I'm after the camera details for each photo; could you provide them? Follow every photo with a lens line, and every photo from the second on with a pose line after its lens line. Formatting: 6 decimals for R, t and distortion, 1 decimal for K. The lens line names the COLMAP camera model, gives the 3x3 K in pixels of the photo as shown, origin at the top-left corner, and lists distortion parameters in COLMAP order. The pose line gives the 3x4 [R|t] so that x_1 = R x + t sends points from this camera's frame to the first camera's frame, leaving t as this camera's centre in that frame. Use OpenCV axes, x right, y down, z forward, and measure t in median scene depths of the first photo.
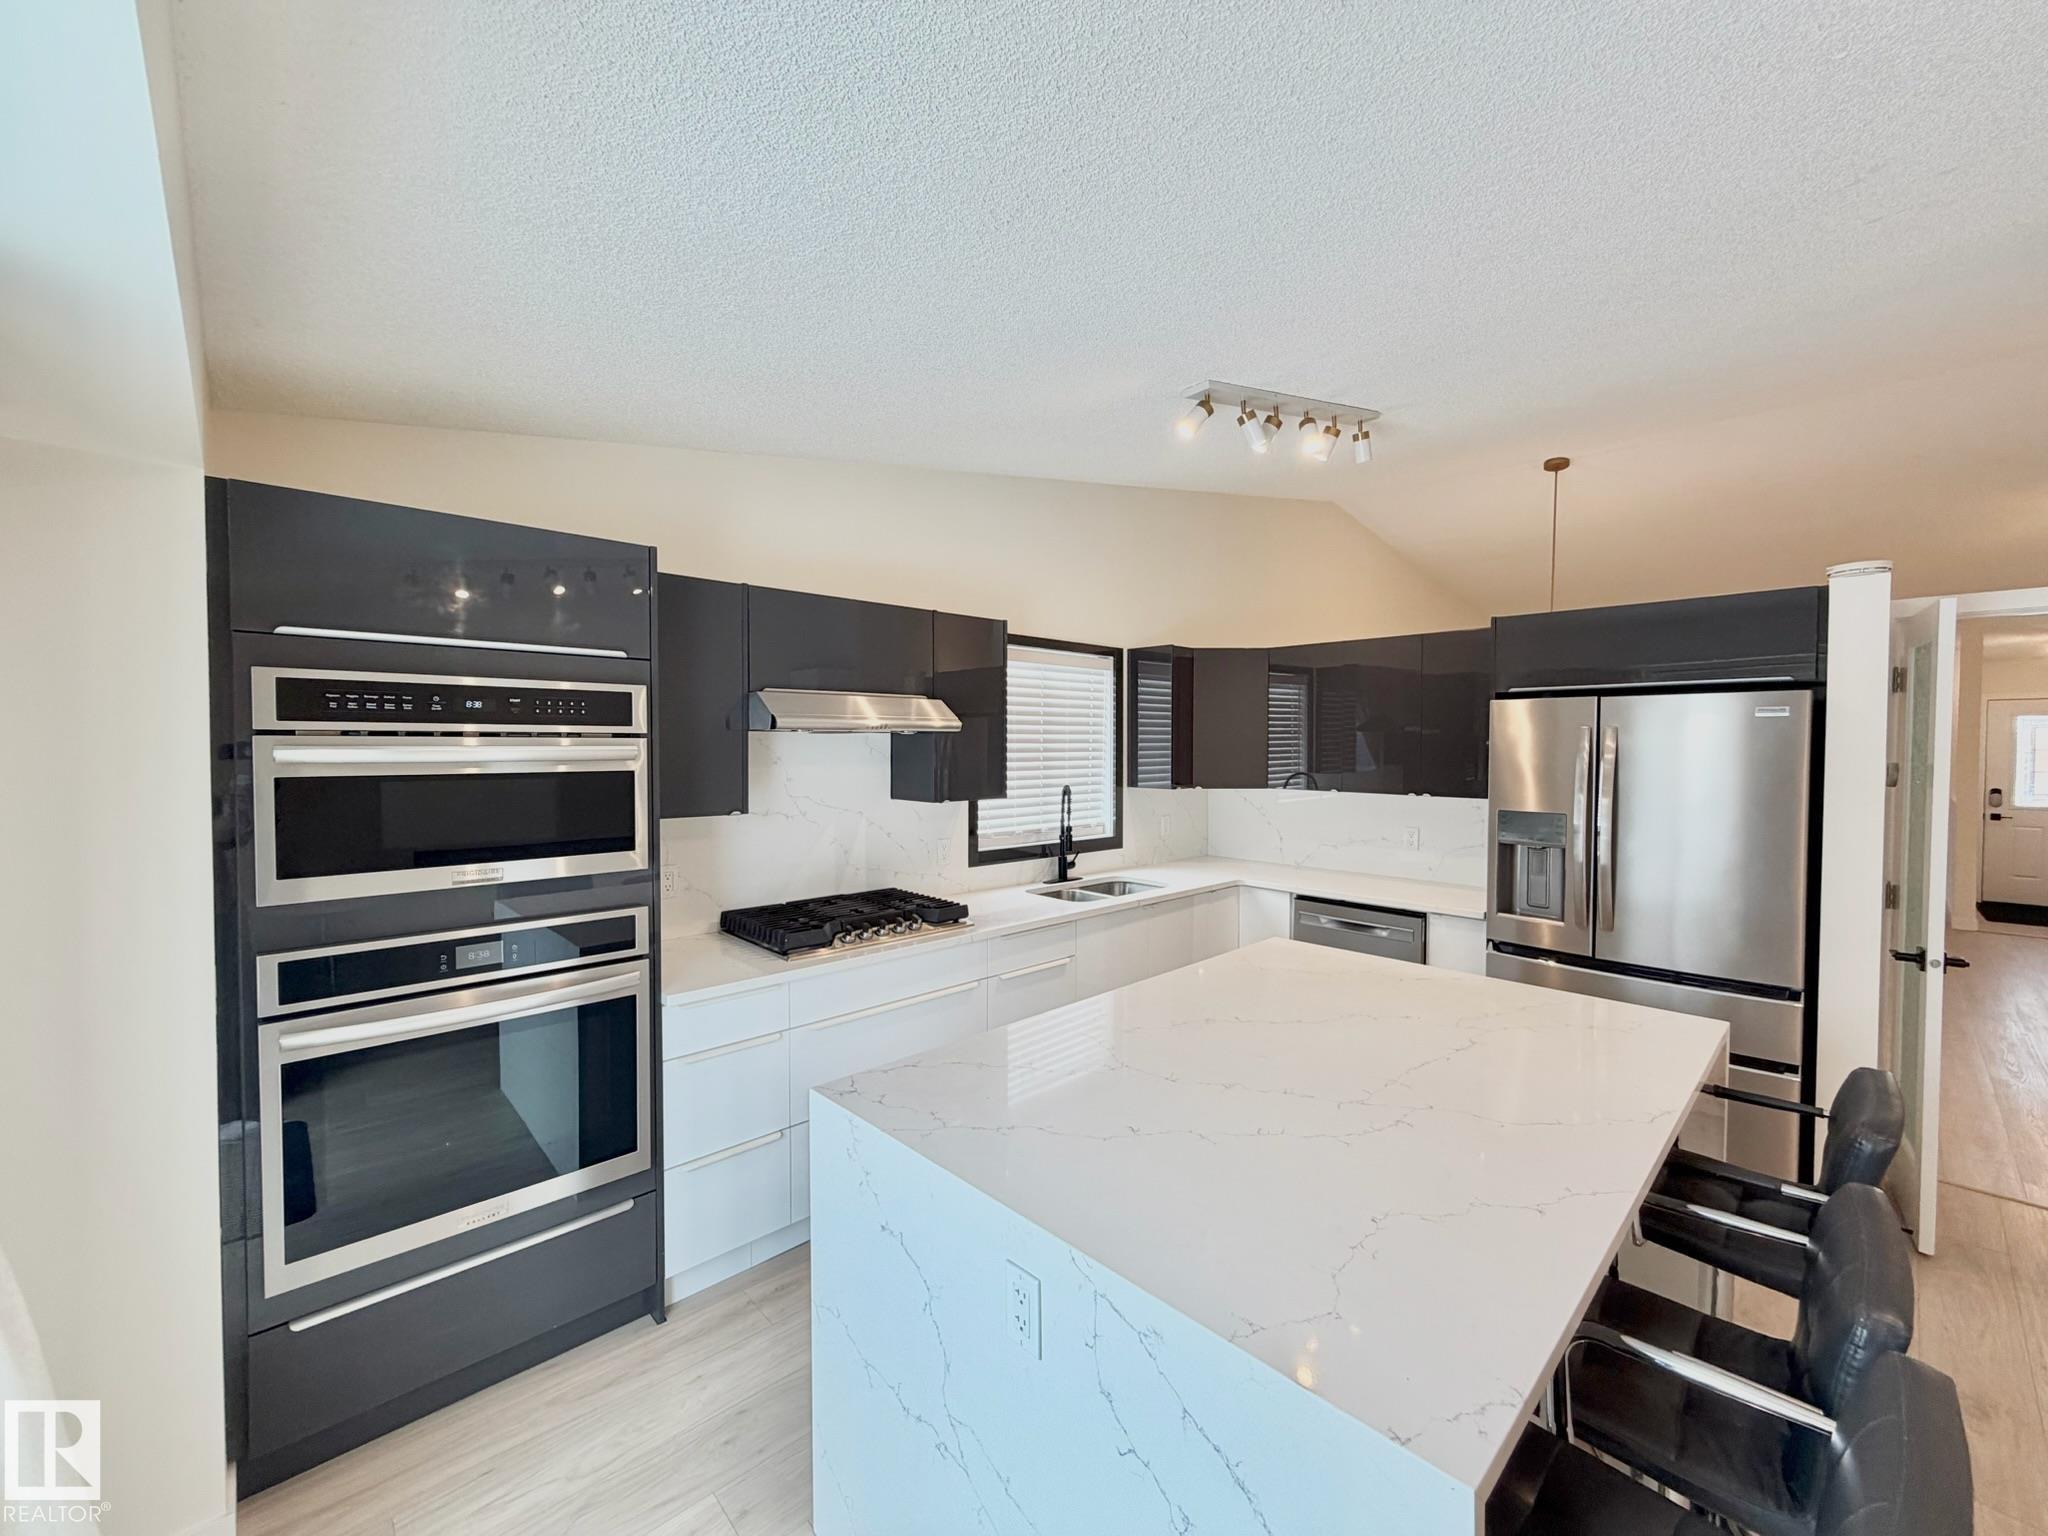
lens RADIAL K [[815.8, 0, 1024.0], [0, 815.8, 768.0], [0, 0, 1]] dist [-0.001215, -0.000138]
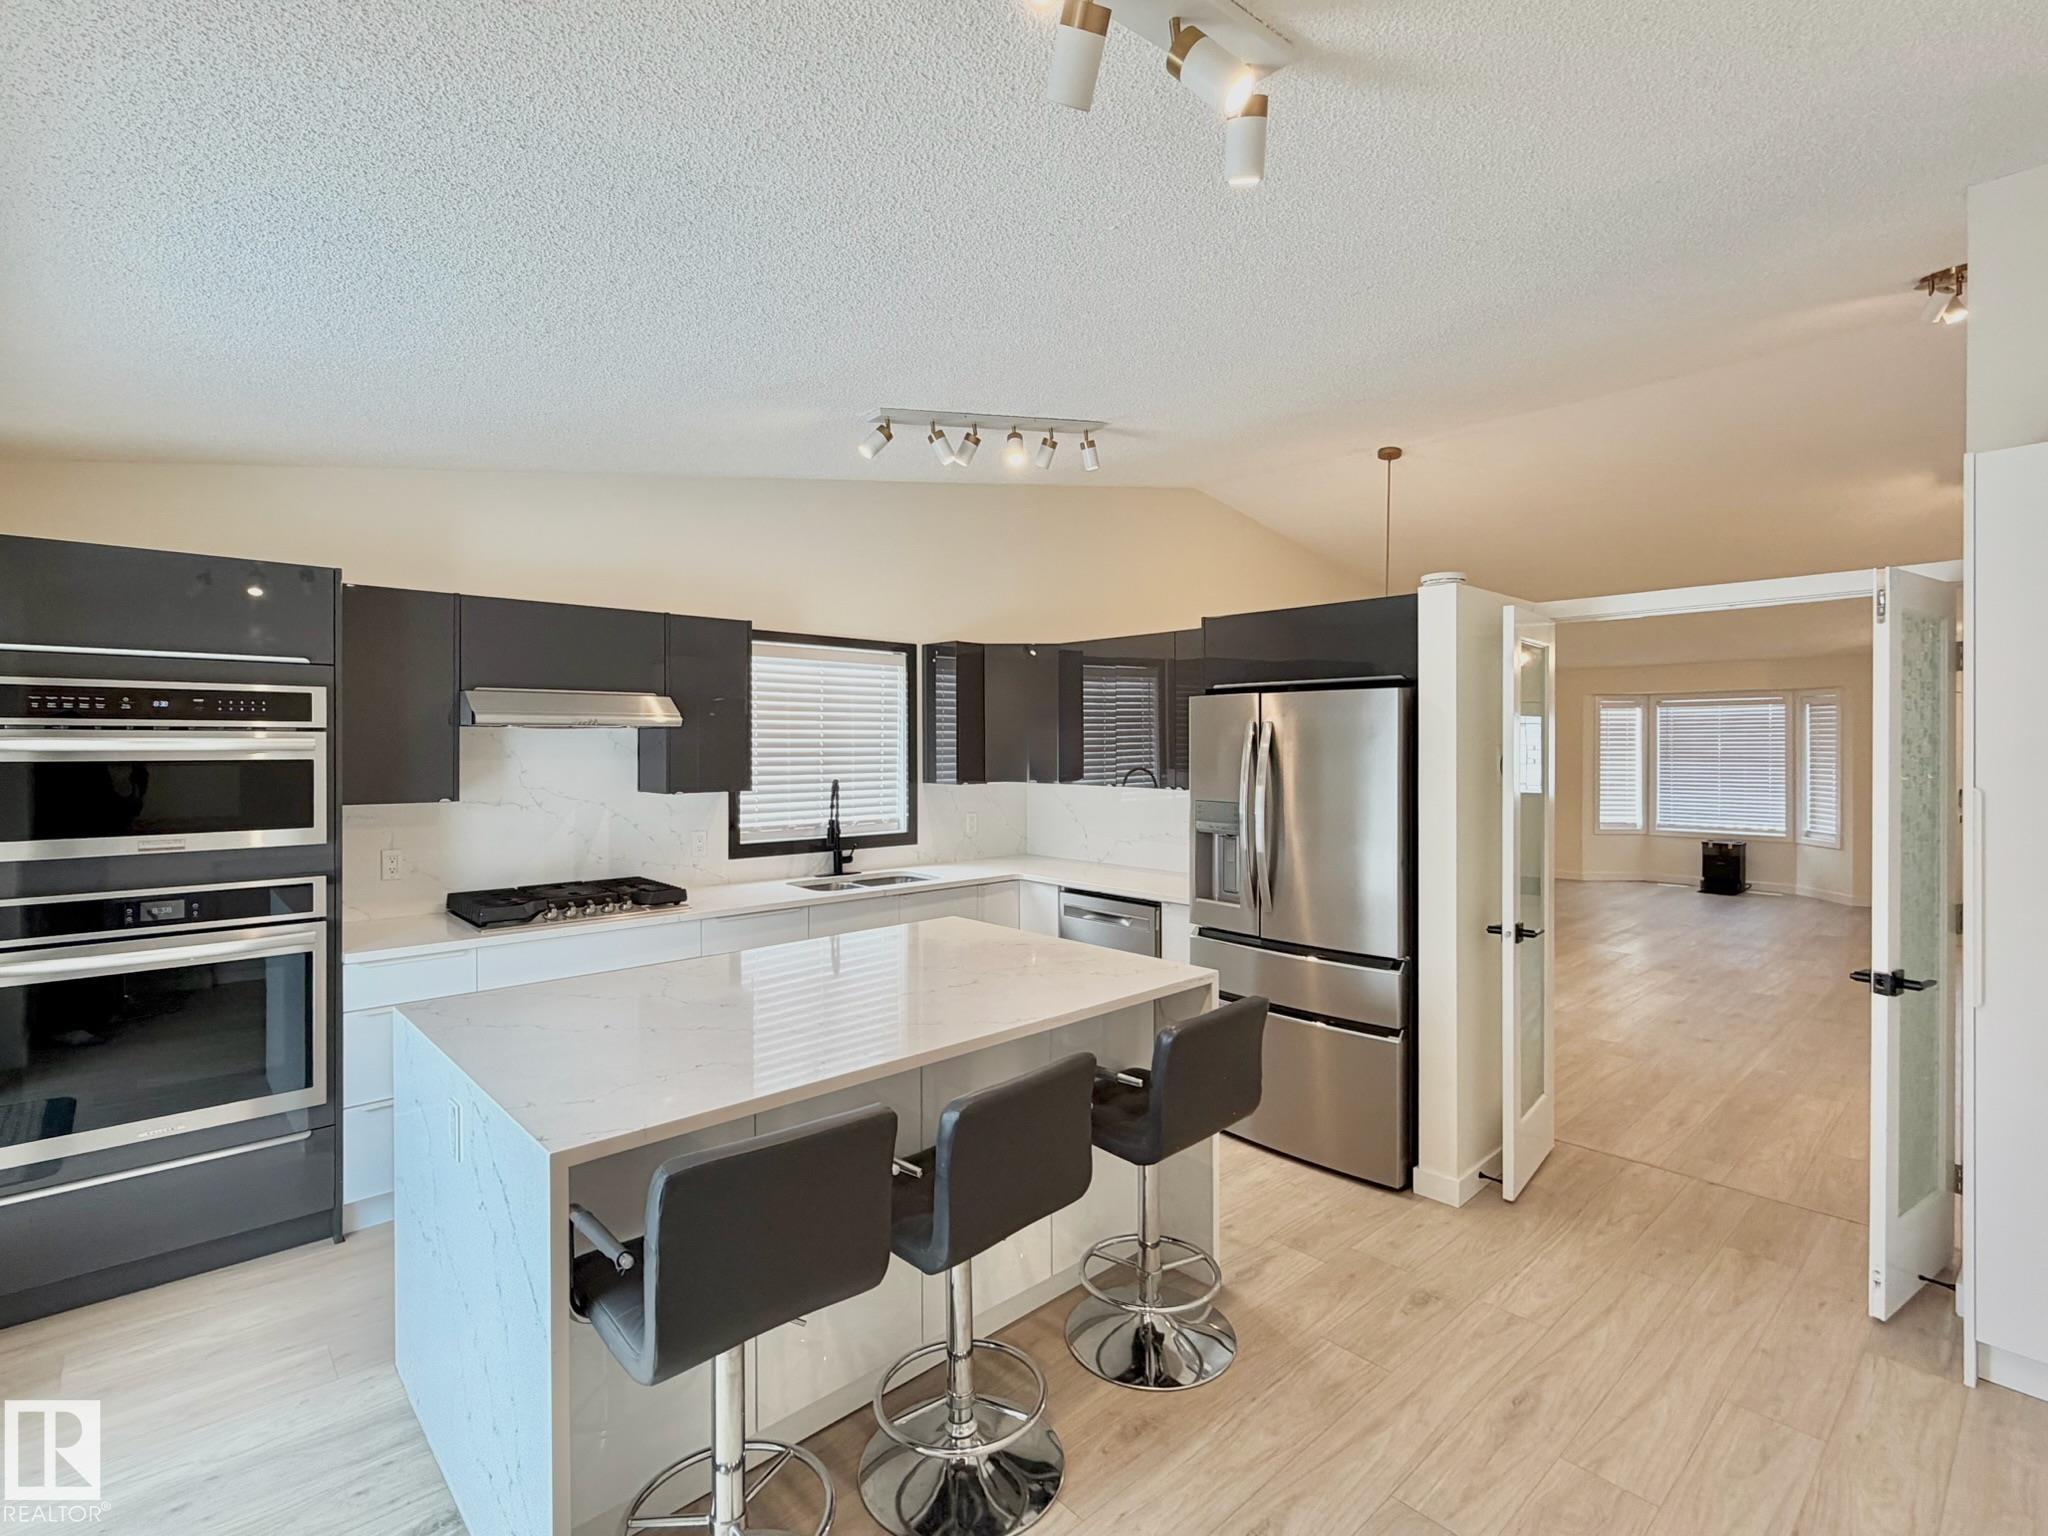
lens RADIAL K [[968.9, 0, 1023.5], [0, 968.9, 749.5], [0, 0, 1]] dist [-0.000237, 0.000062]
pose [[0.999969, -0.001315, -0.007794, 0.382162], [0.001132, 0.999723, -0.023488, 0.015793], [0.007823, 0.023478, 0.999694, -0.266505]]
